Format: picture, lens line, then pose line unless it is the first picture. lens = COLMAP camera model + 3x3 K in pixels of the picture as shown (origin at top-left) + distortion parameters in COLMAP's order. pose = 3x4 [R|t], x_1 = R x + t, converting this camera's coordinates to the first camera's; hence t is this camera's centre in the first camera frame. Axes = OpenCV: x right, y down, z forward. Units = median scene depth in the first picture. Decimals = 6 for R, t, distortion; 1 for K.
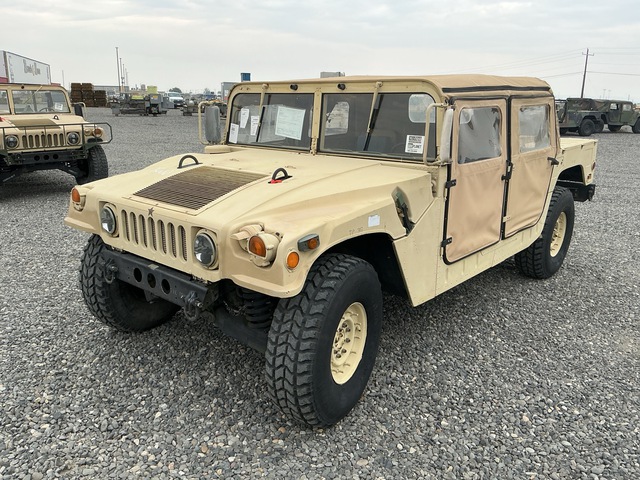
lens RADIAL K [[516.0, 0, 320.0], [0, 516.0, 240.0], [0, 0, 1]] dist [-0.006152, -0.006904]
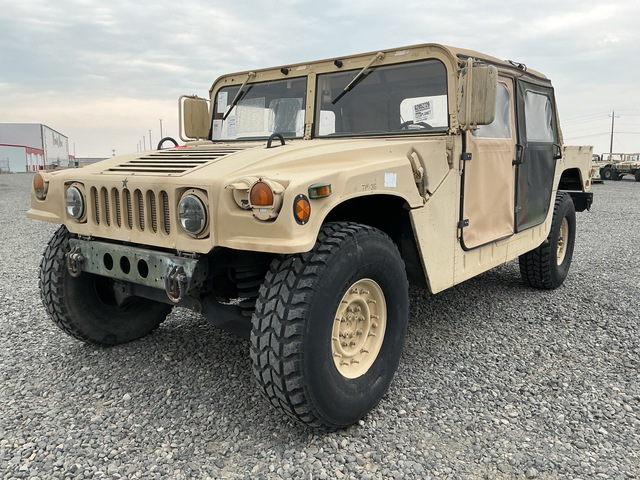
lens RADIAL K [[516.0, 0, 320.0], [0, 516.0, 240.0], [0, 0, 1]] dist [-0.006152, -0.006904]
pose [[0.998185, -0.019635, 0.056930, -0.055199], [0.026275, 0.992625, -0.118345, 0.137494], [-0.054186, 0.119626, 0.991339, 0.141325]]
